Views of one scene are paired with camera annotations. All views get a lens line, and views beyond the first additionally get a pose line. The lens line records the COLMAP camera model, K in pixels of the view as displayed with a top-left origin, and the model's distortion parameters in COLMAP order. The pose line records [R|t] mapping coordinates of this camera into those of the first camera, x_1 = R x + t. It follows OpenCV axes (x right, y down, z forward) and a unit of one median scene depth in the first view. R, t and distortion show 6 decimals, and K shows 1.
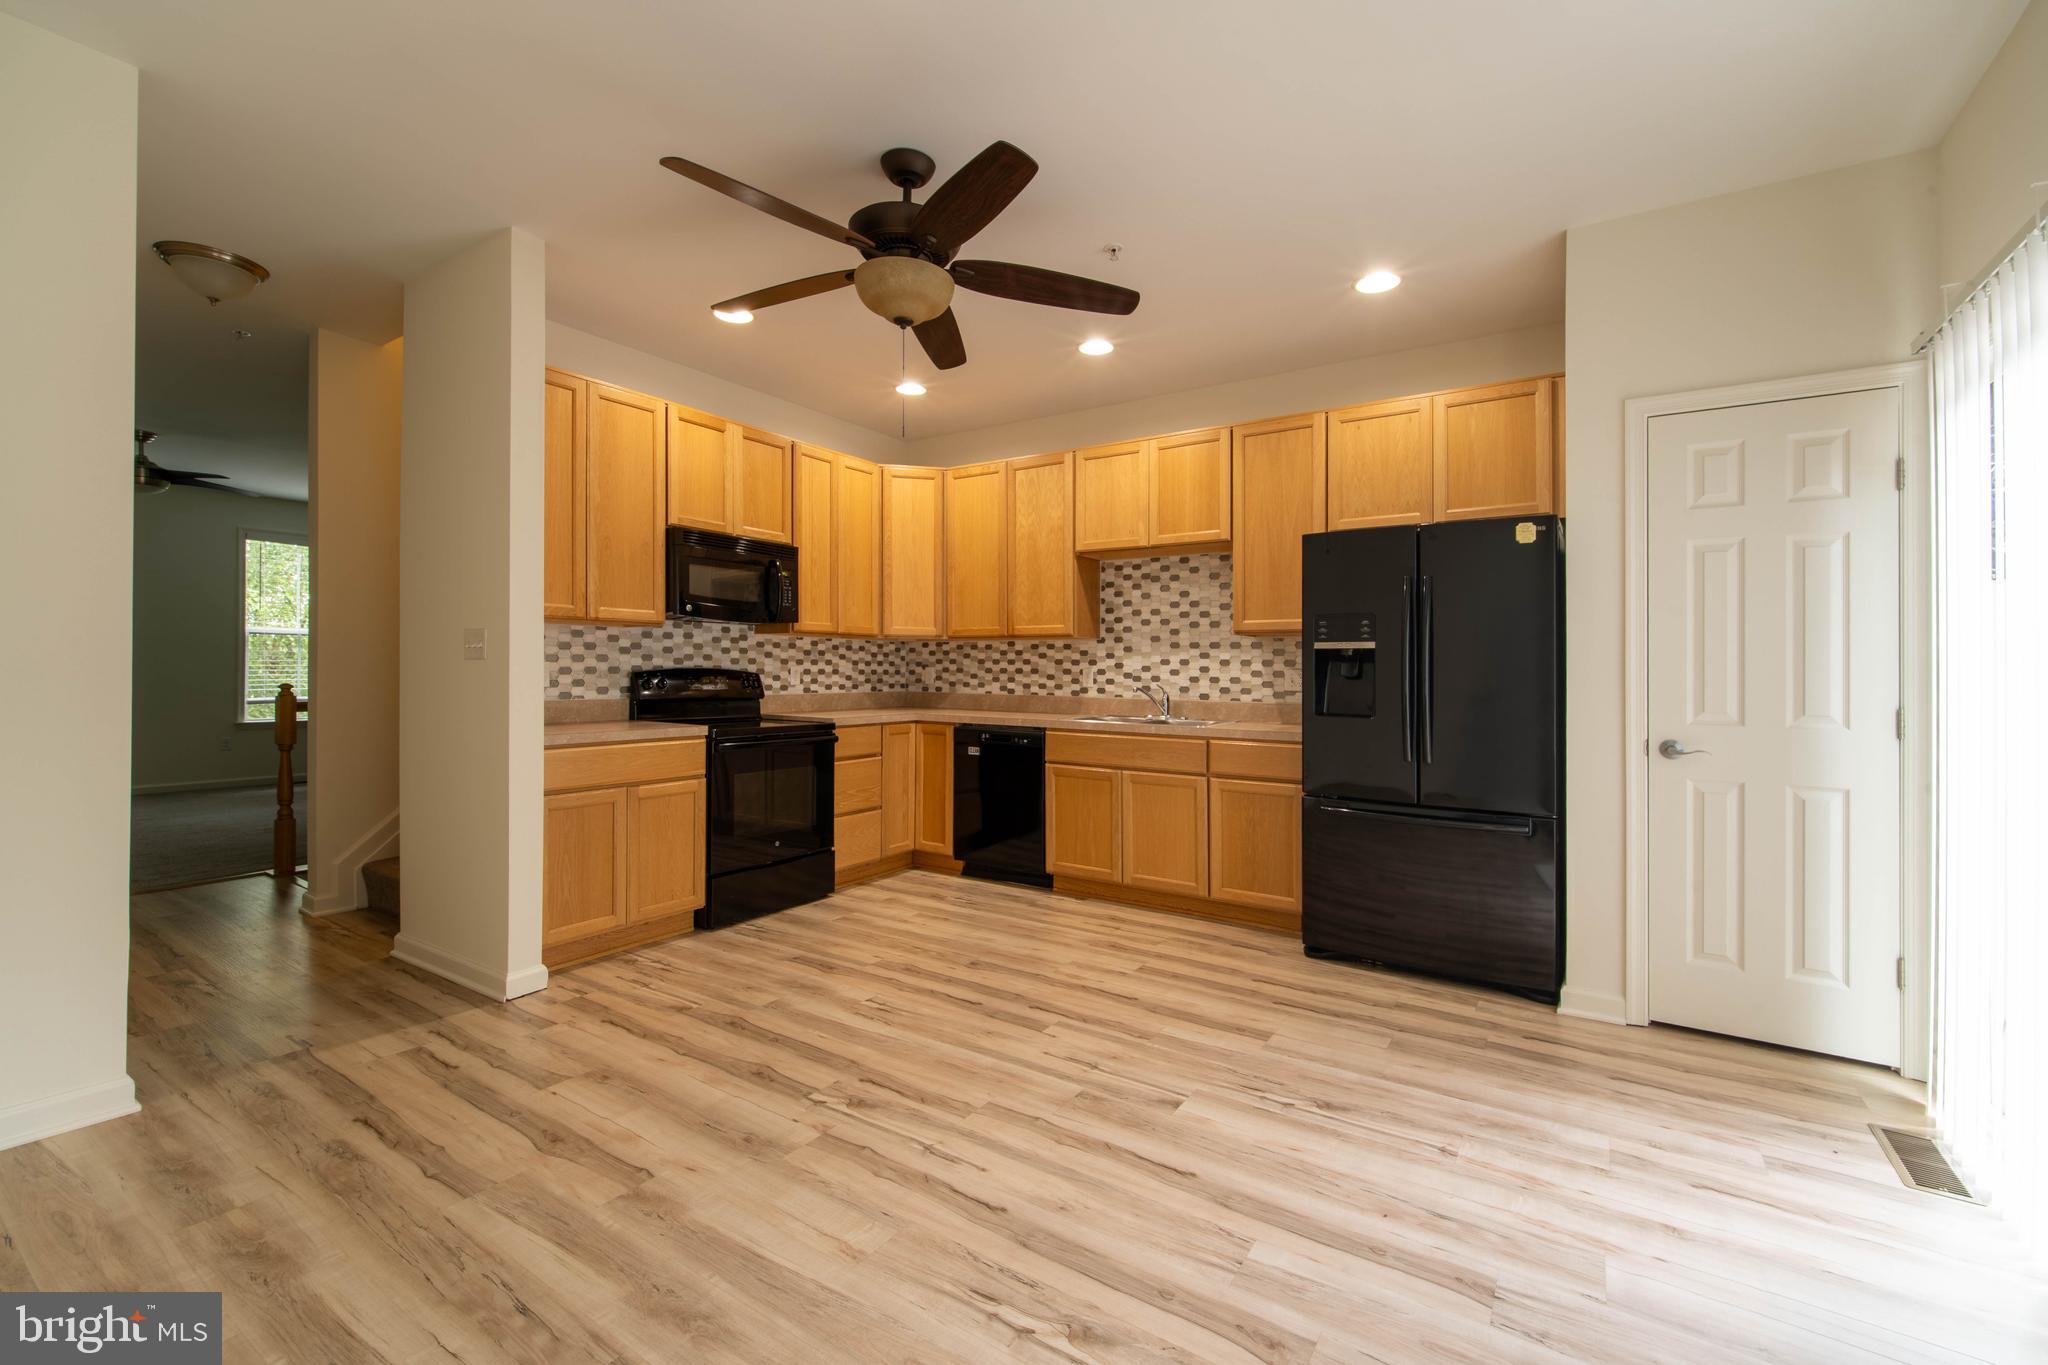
lens RADIAL K [[867.6, 0, 1024.0], [0, 867.6, 682.5], [0, 0, 1]] dist [0.001160, -0.003390]
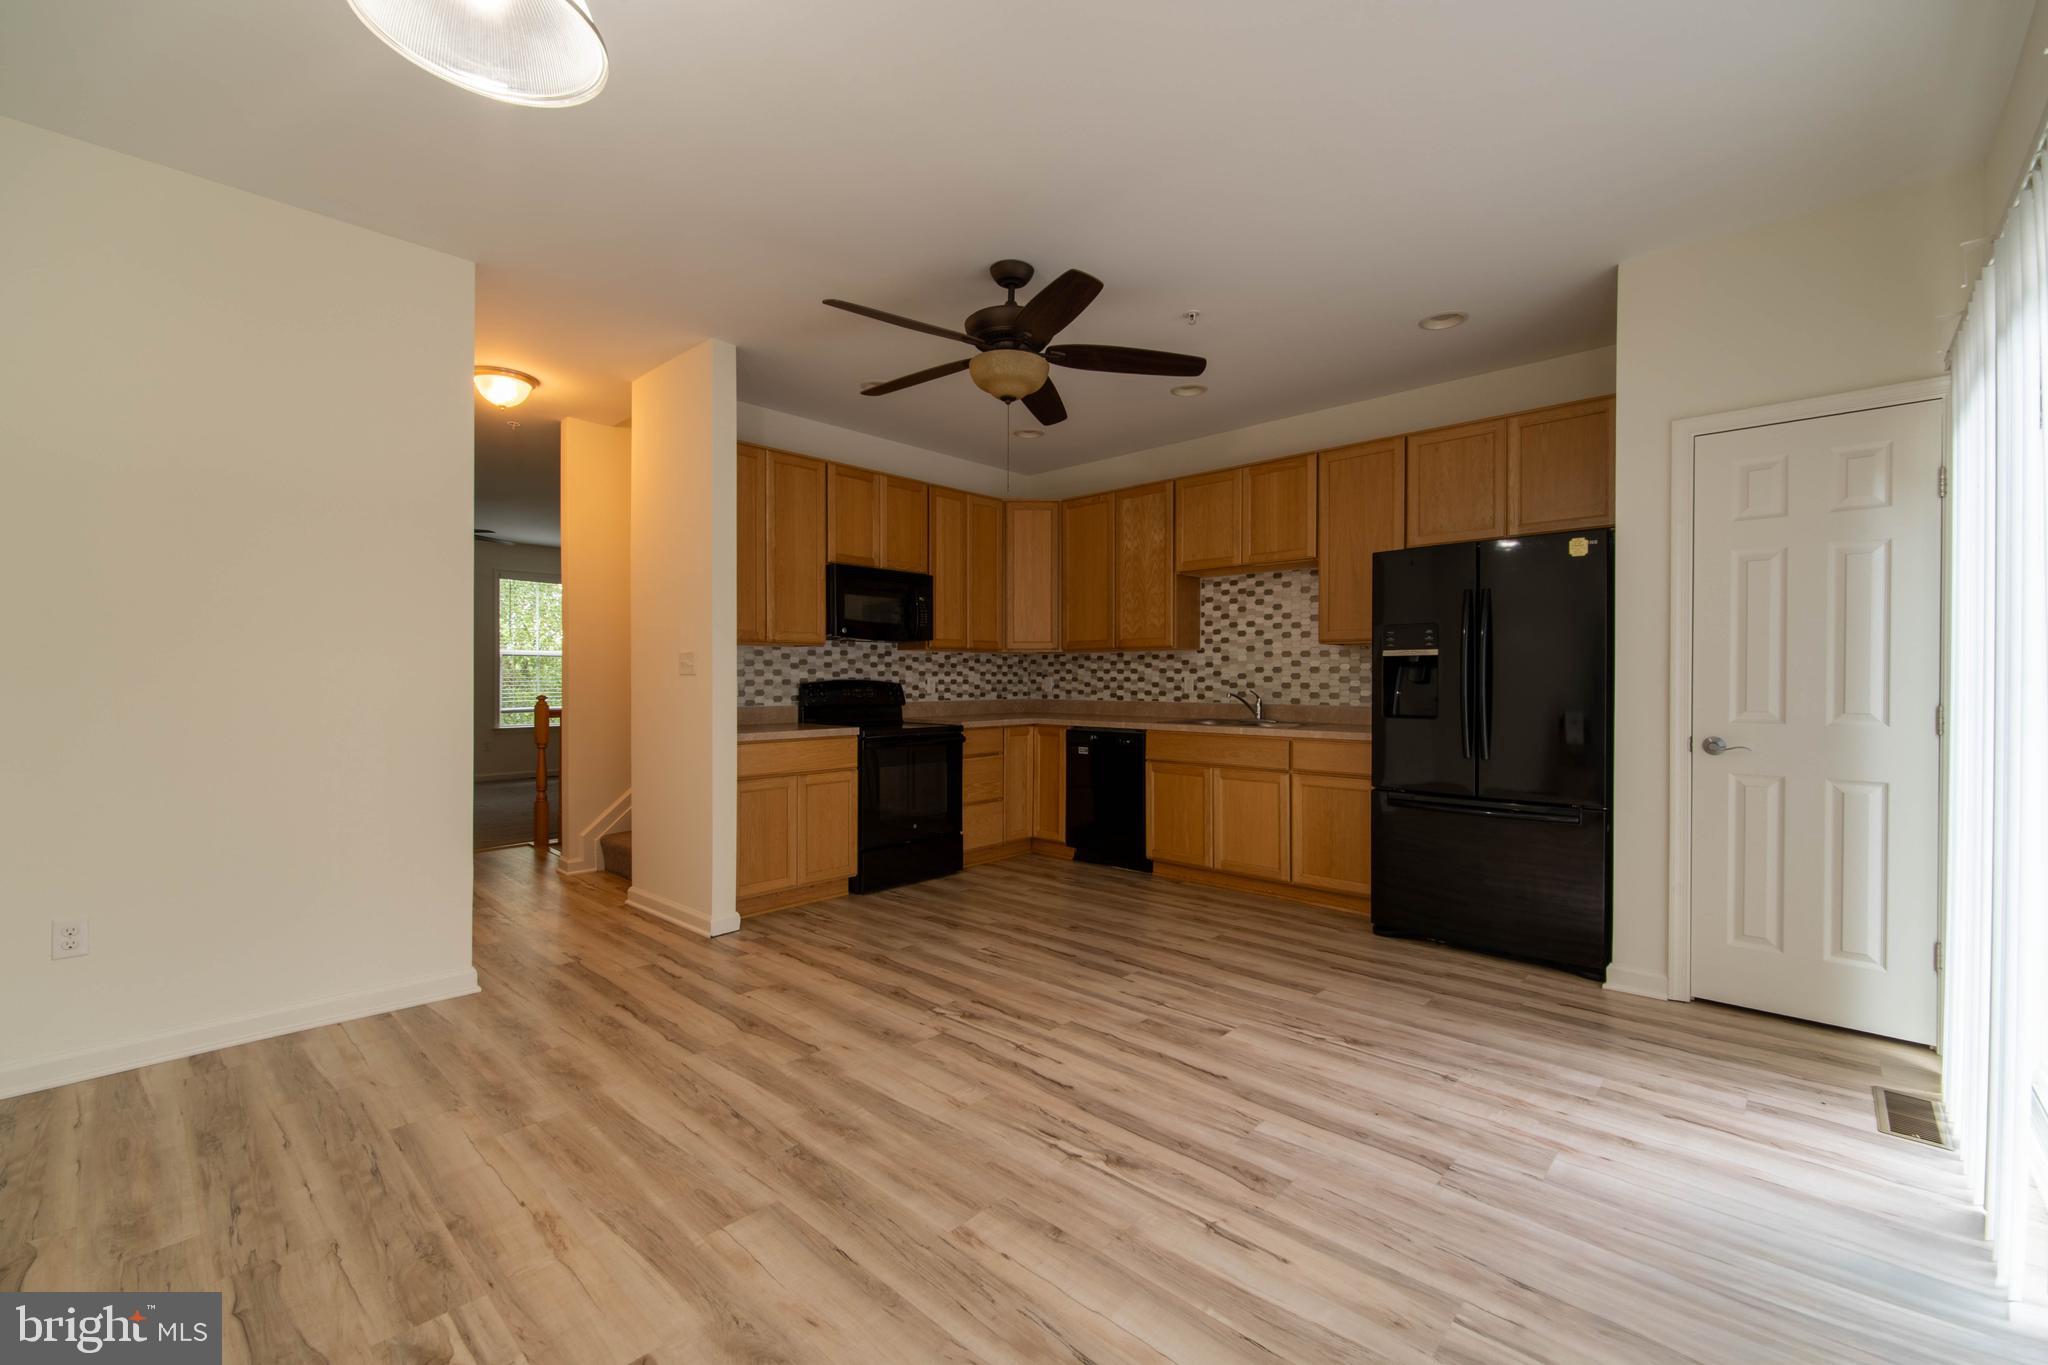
lens RADIAL K [[854.6, 0, 1012.1], [0, 854.6, 667.7], [0, 0, 1]] dist [0.000218, -0.000410]
pose [[0.984570, -0.012948, -0.174512, 0.053595], [0.008010, 0.999548, -0.028969, 0.003024], [0.174809, 0.027124, 0.984229, -0.135521]]
